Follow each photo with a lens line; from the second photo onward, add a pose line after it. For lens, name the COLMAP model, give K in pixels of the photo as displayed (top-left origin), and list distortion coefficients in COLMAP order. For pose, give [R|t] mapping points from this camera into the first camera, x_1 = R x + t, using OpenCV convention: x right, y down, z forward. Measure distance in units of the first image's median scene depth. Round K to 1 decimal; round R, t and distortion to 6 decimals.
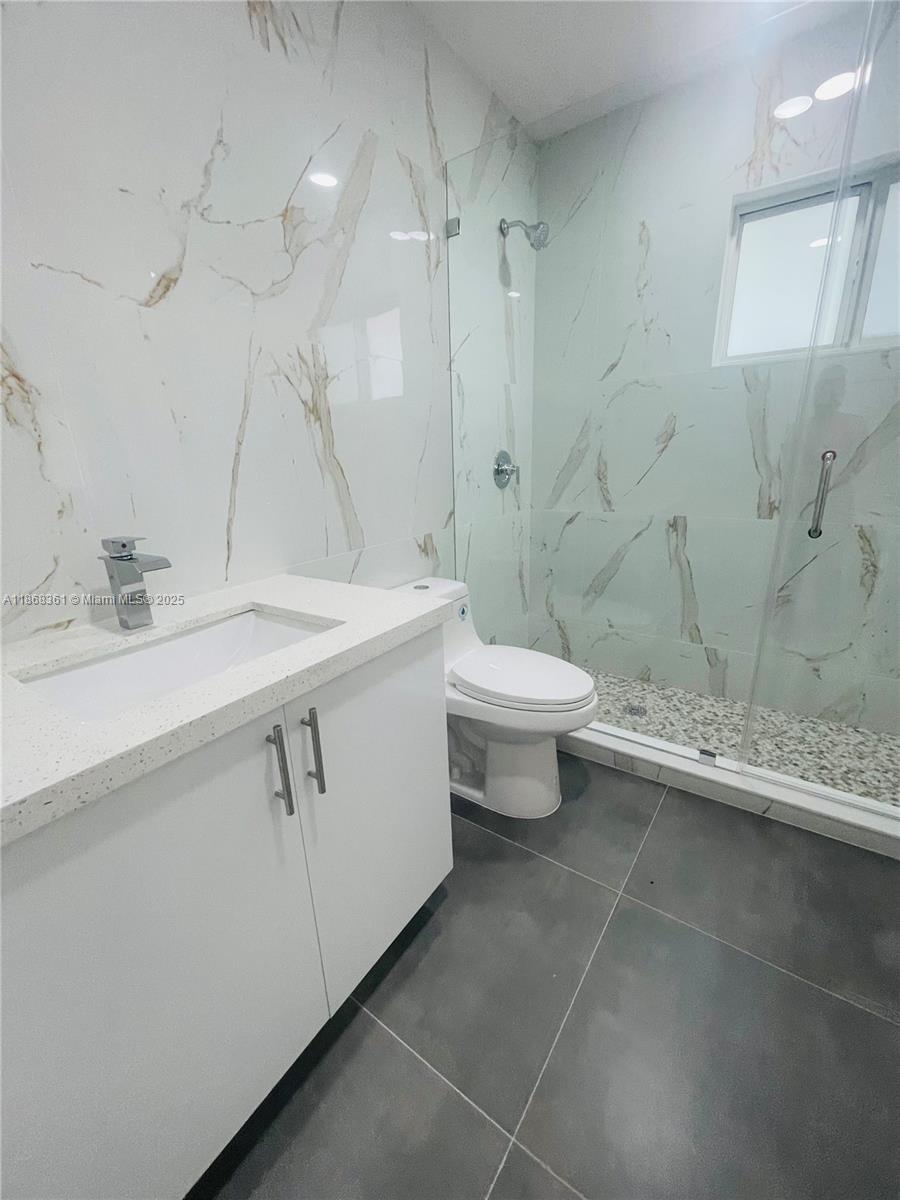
lens RADIAL K [[486.6, 0, 450.0], [0, 486.6, 600.0], [0, 0, 1]] dist [0.007996, 0.000179]
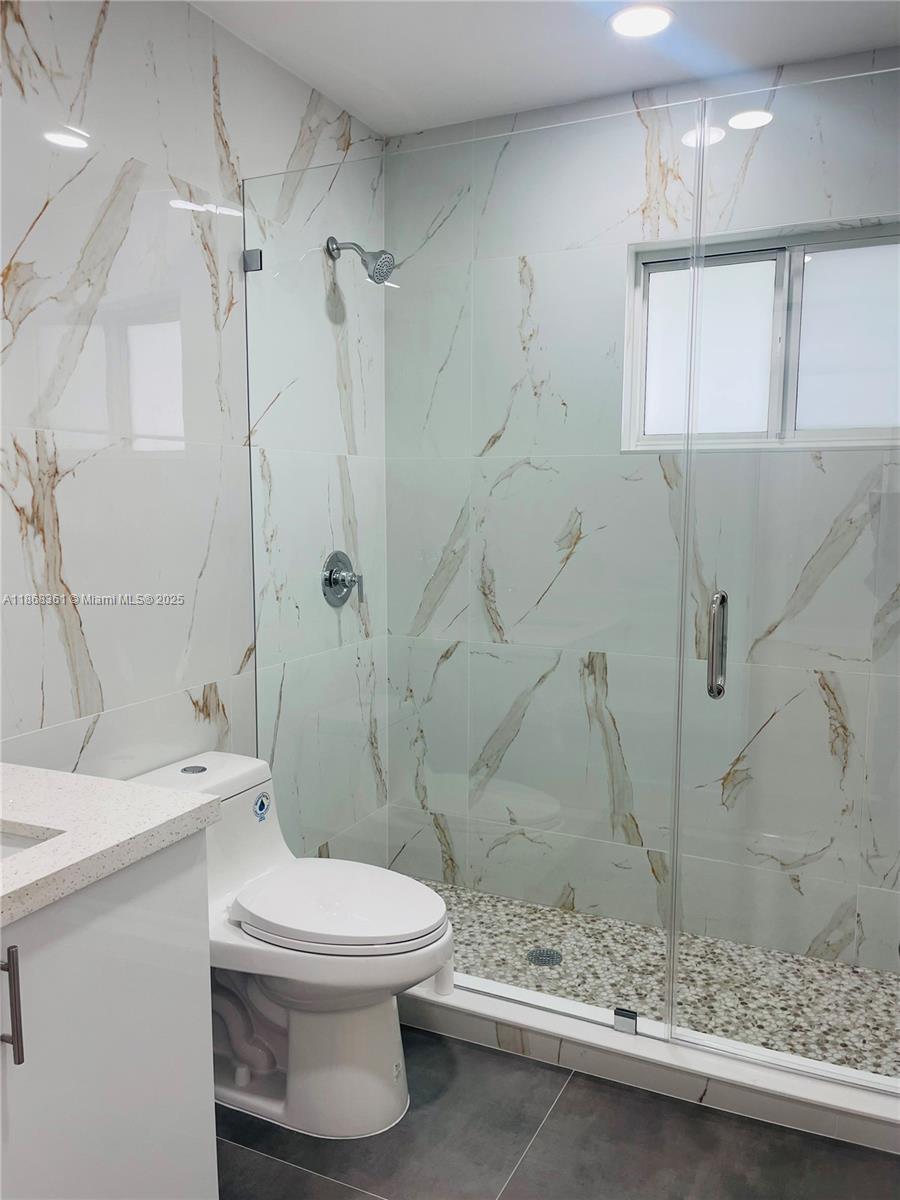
lens RADIAL K [[945.8, 0, 455.9], [0, 945.8, 607.6], [0, 0, 1]] dist [0.070545, -0.086167]
pose [[0.986576, 0.008658, 0.163072, 0.071489], [0.018968, 0.985758, -0.167094, -0.019135], [-0.162196, 0.167944, 0.972362, -0.306322]]
